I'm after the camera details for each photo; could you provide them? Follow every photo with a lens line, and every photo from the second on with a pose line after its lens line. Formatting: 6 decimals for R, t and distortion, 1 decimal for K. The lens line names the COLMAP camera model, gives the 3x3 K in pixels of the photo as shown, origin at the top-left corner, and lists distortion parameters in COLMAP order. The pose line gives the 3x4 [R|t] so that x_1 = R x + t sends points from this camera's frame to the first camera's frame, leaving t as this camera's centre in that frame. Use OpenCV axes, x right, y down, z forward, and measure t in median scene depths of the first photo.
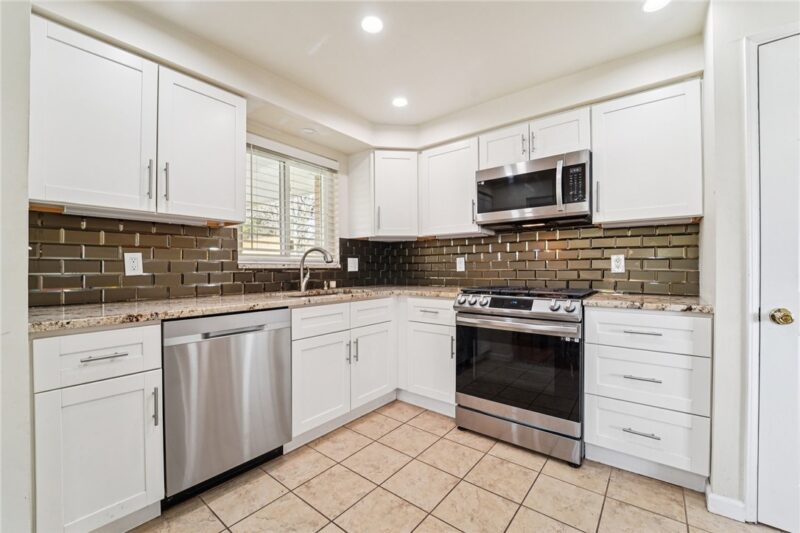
lens RADIAL K [[328.7, 0, 404.6], [0, 328.7, 267.5], [0, 0, 1]] dist [-0.009567, -0.001697]
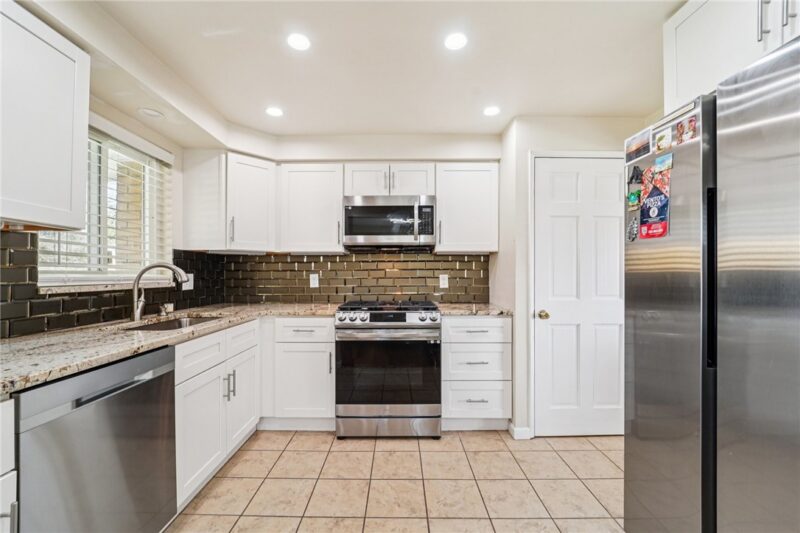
lens RADIAL K [[328.7, 0, 397.9], [0, 328.7, 271.9], [0, 0, 1]] dist [-0.009567, -0.001697]
pose [[0.791133, 0.007646, 0.611596, -0.343696], [-0.002789, 0.999957, -0.008893, -0.039259], [-0.611638, 0.005330, 0.791120, 0.043921]]
